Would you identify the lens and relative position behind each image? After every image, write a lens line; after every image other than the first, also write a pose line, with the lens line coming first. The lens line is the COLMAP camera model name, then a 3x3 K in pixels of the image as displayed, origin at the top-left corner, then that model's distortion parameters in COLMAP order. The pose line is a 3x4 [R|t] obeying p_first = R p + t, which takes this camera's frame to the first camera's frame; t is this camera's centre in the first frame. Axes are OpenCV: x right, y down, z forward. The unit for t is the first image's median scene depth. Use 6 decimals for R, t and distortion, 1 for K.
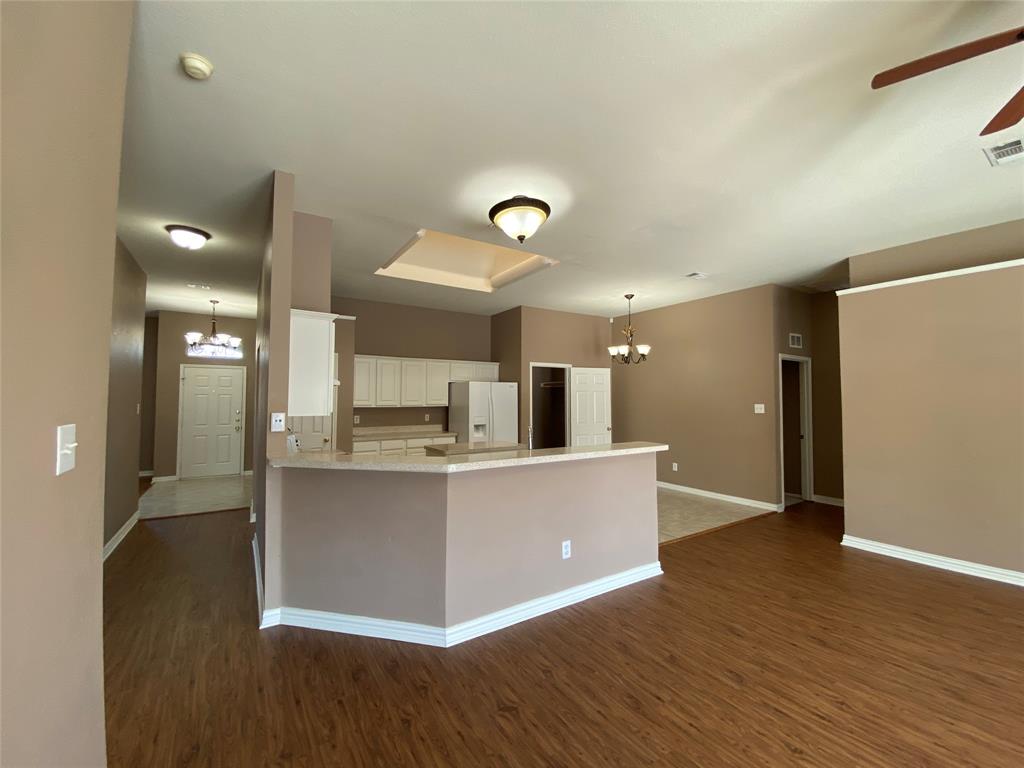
lens RADIAL K [[416.5, 0, 513.5], [0, 416.5, 389.4], [0, 0, 1]] dist [0.011398, -0.015828]
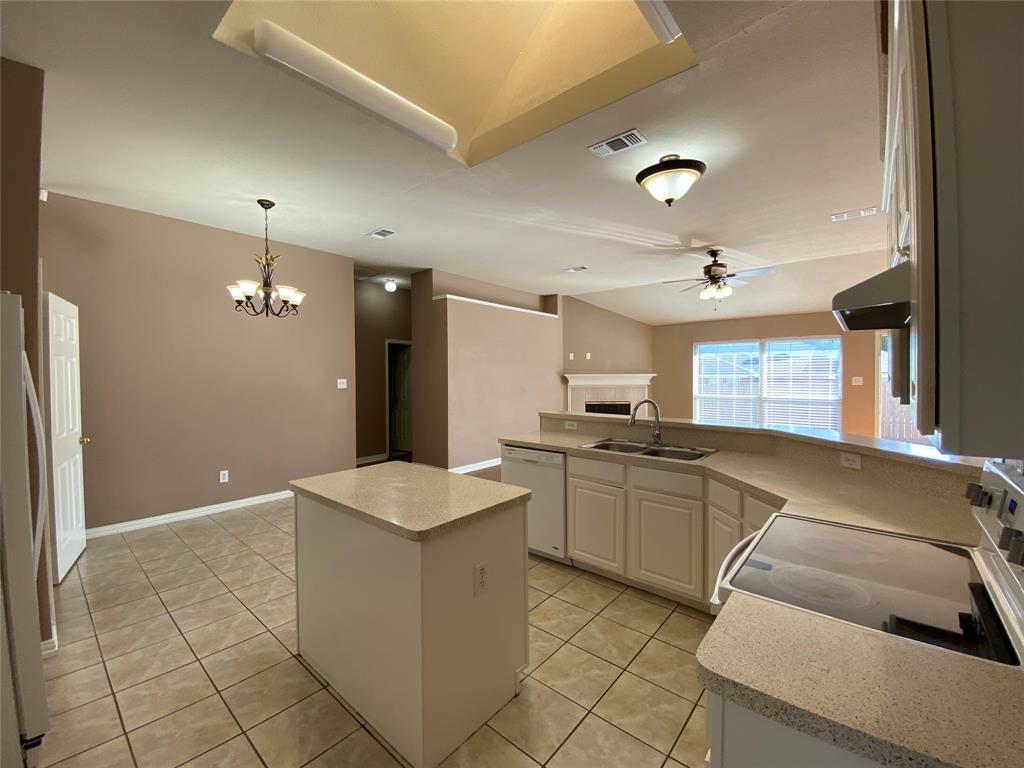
lens RADIAL K [[418.3, 0, 512.0], [0, 418.3, 384.0], [0, 0, 1]] dist [0.027122, -0.015588]
pose [[-0.282968, -0.017121, 0.958977, -0.412018], [-0.015708, 0.999789, 0.013214, 0.025312], [-0.959001, -0.011324, -0.283177, 0.813492]]
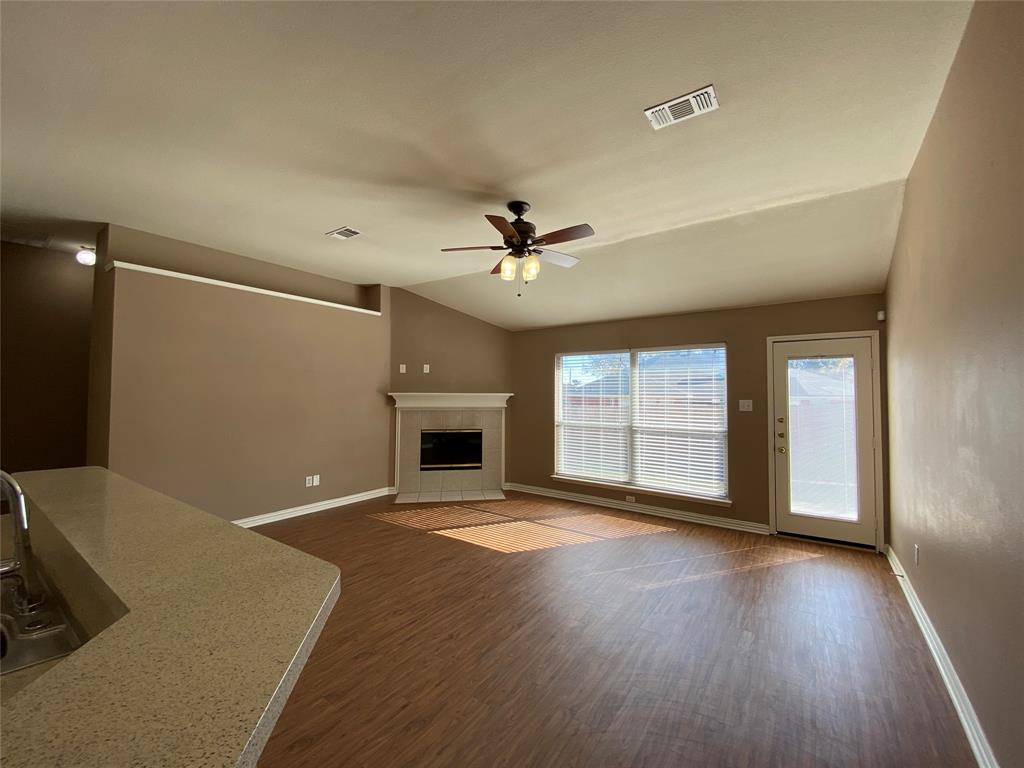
lens RADIAL K [[416.5, 0, 513.5], [0, 416.5, 389.4], [0, 0, 1]] dist [0.011398, -0.015828]
pose [[-0.370761, 0.006680, 0.928704, -0.208008], [-0.026532, 0.999490, -0.017781, 0.012982], [-0.928349, -0.031233, -0.370395, 0.384852]]
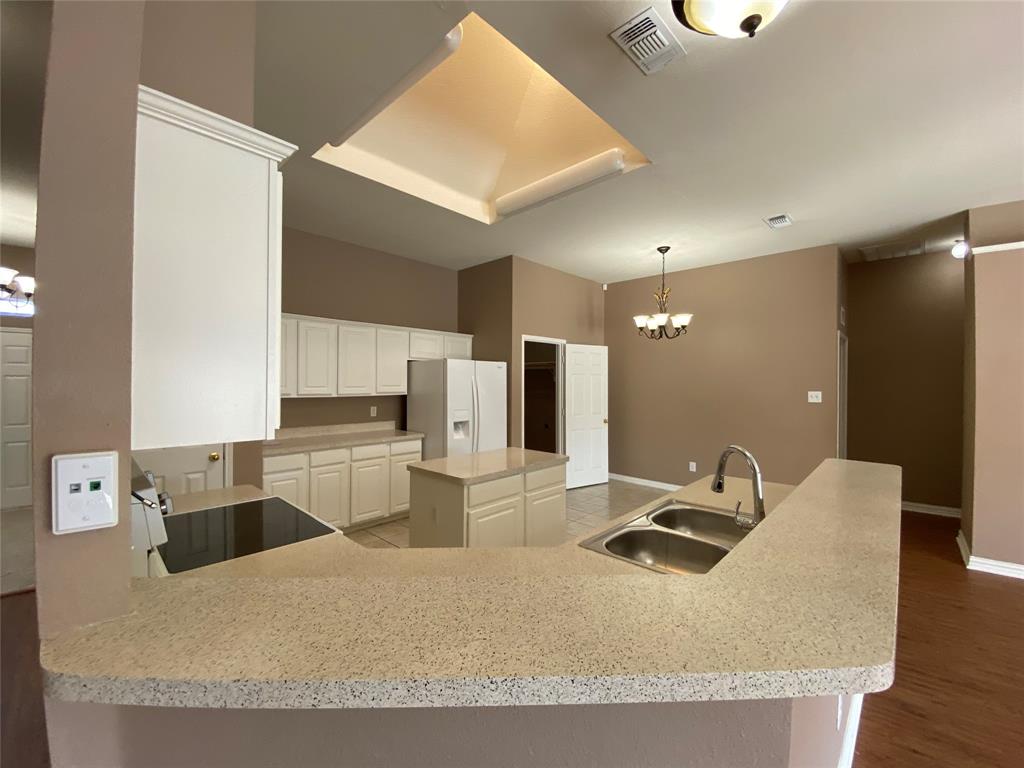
lens RADIAL K [[416.5, 0, 513.5], [0, 416.5, 389.4], [0, 0, 1]] dist [0.011398, -0.015828]
pose [[0.969950, -0.002761, 0.243289, -0.169217], [-0.007067, 0.999194, 0.039518, 0.002964], [-0.243202, -0.040050, 0.969149, 0.315198]]
